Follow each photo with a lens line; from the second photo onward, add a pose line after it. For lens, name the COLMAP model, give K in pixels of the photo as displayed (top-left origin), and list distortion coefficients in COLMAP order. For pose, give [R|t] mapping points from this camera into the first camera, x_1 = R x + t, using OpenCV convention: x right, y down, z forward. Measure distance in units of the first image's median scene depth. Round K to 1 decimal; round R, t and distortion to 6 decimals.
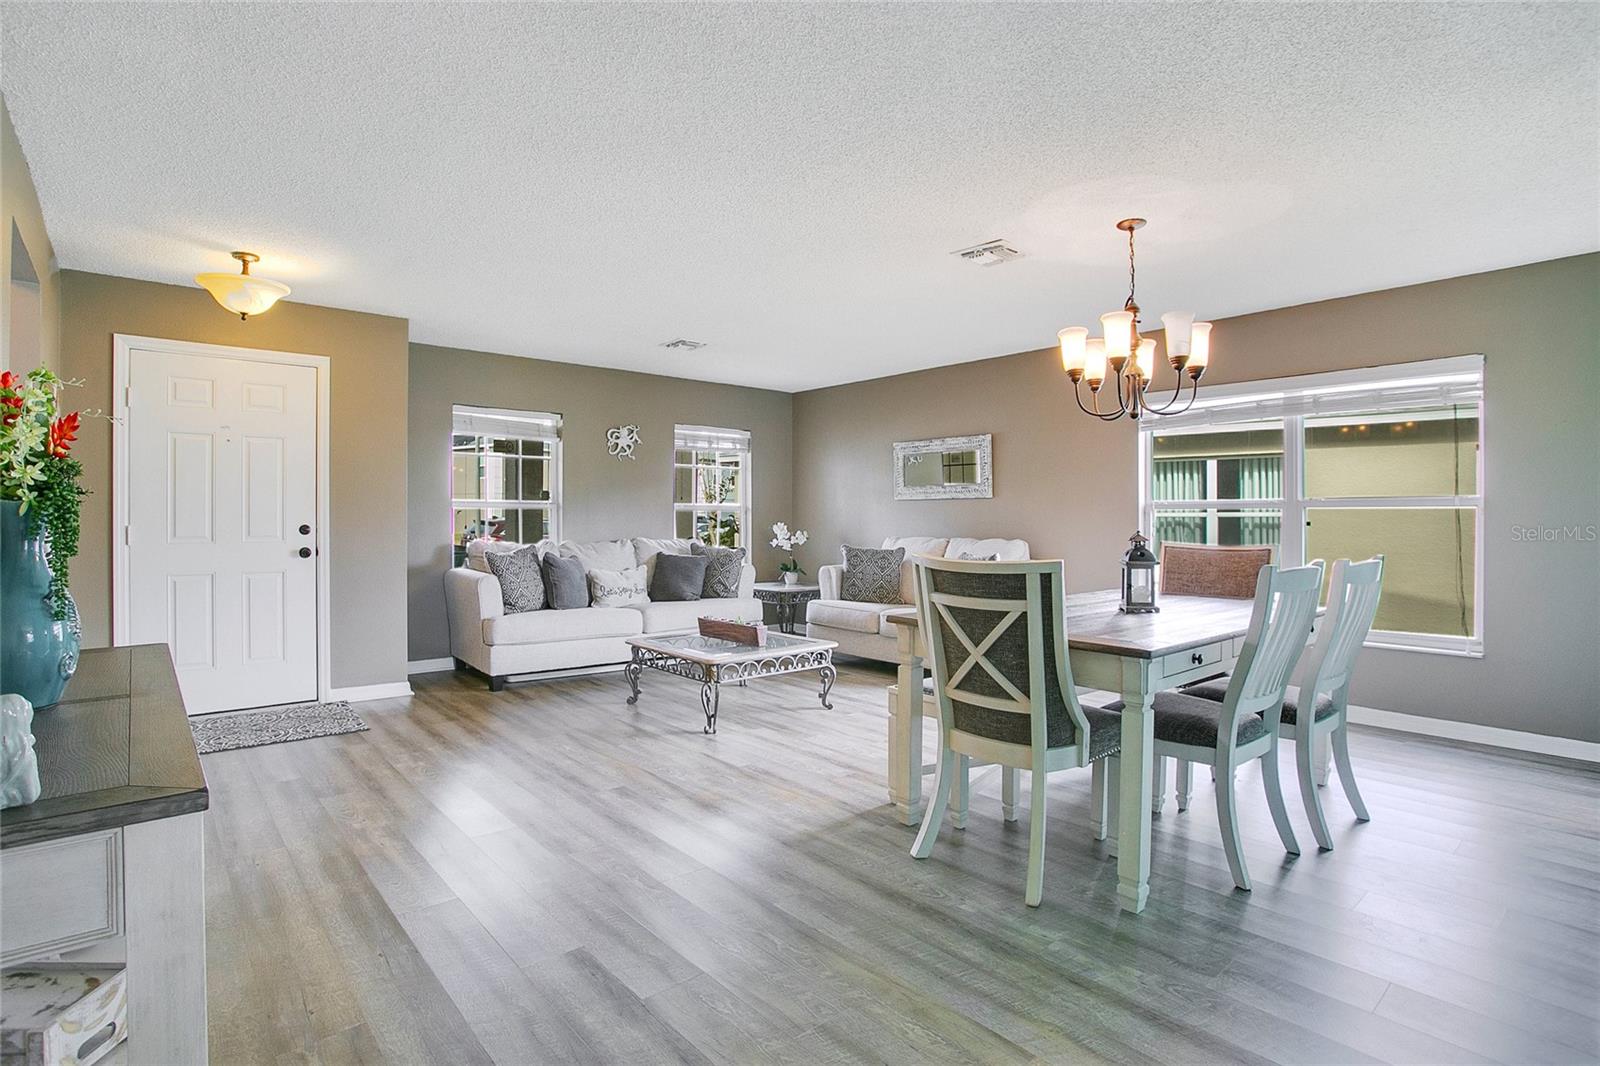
lens RADIAL K [[809.3, 0, 795.0], [0, 809.3, 526.4], [0, 0, 1]] dist [-0.056142, -0.000261]
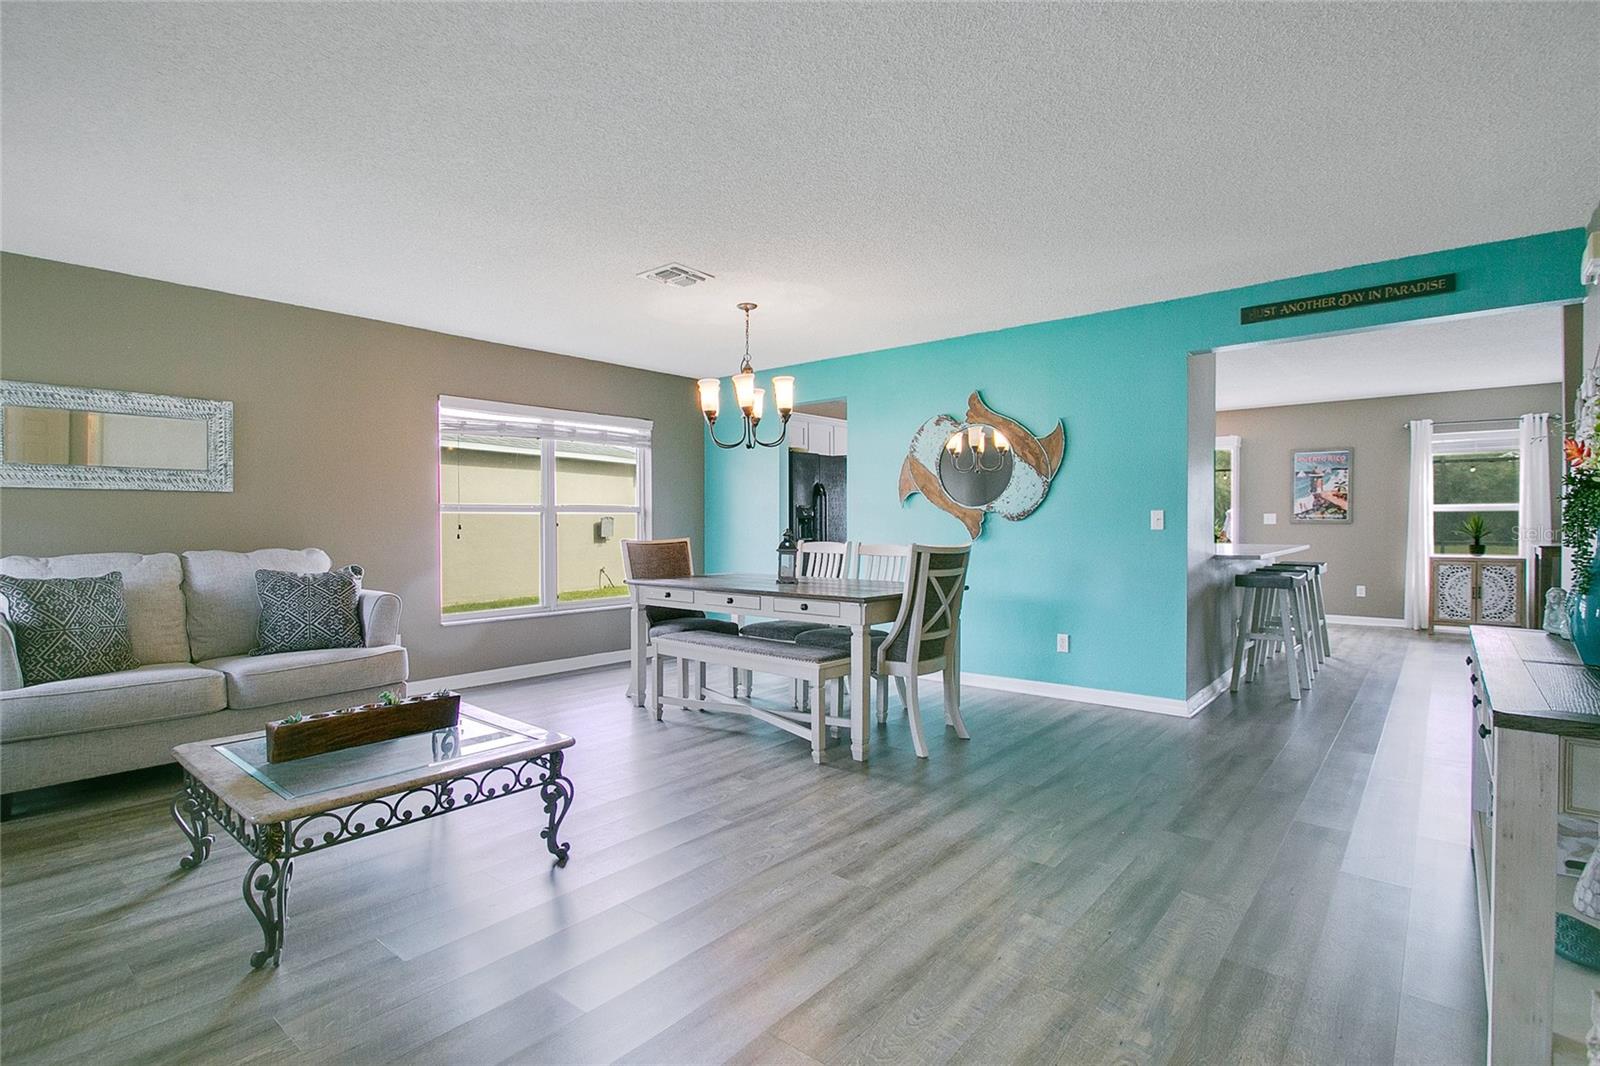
lens RADIAL K [[753.1, 0, 801.7], [0, 753.1, 529.2], [0, 0, 1]] dist [-0.005876, 0.000303]
pose [[-0.157420, -0.012441, 0.987453, -0.936400], [0.011360, 0.999832, 0.014408, -0.012566], [-0.987466, 0.013486, -0.157252, 1.173716]]
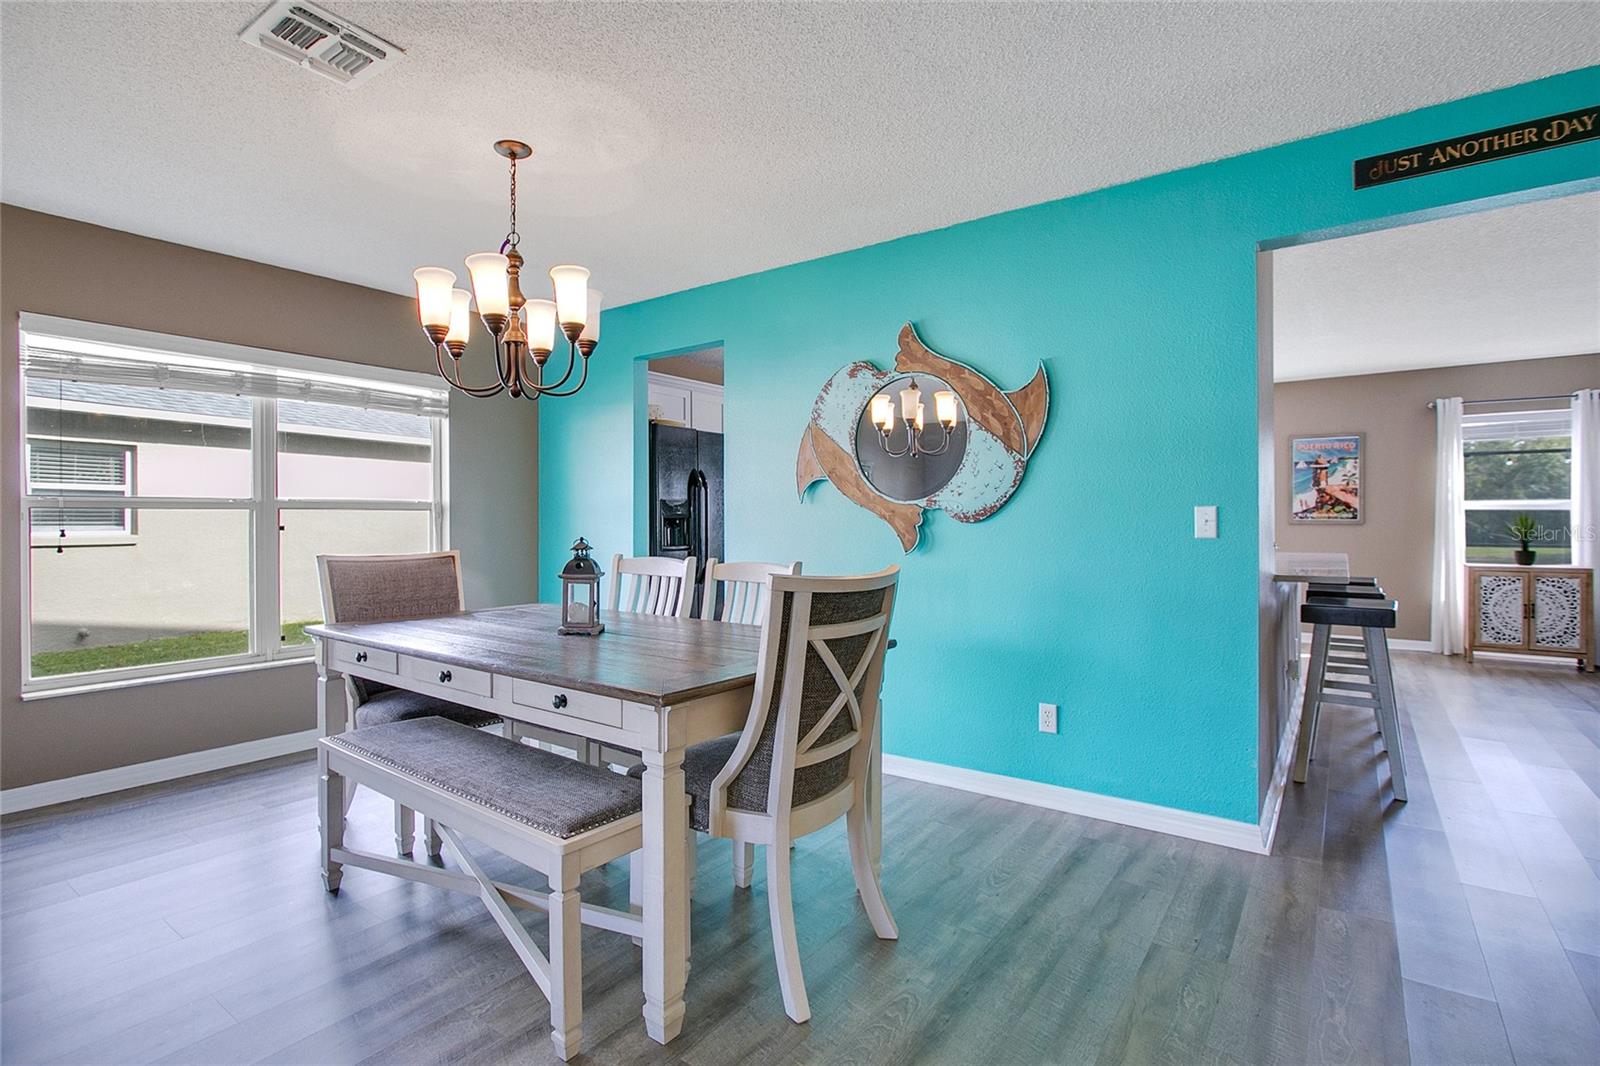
lens RADIAL K [[753.1, 0, 791.8], [0, 753.1, 520.1], [0, 0, 1]] dist [-0.005876, 0.000303]
pose [[-0.220708, -0.001647, 0.975339, -0.387472], [0.011220, 0.999928, 0.004227, -0.013050], [-0.975275, 0.011877, -0.220674, 0.943519]]
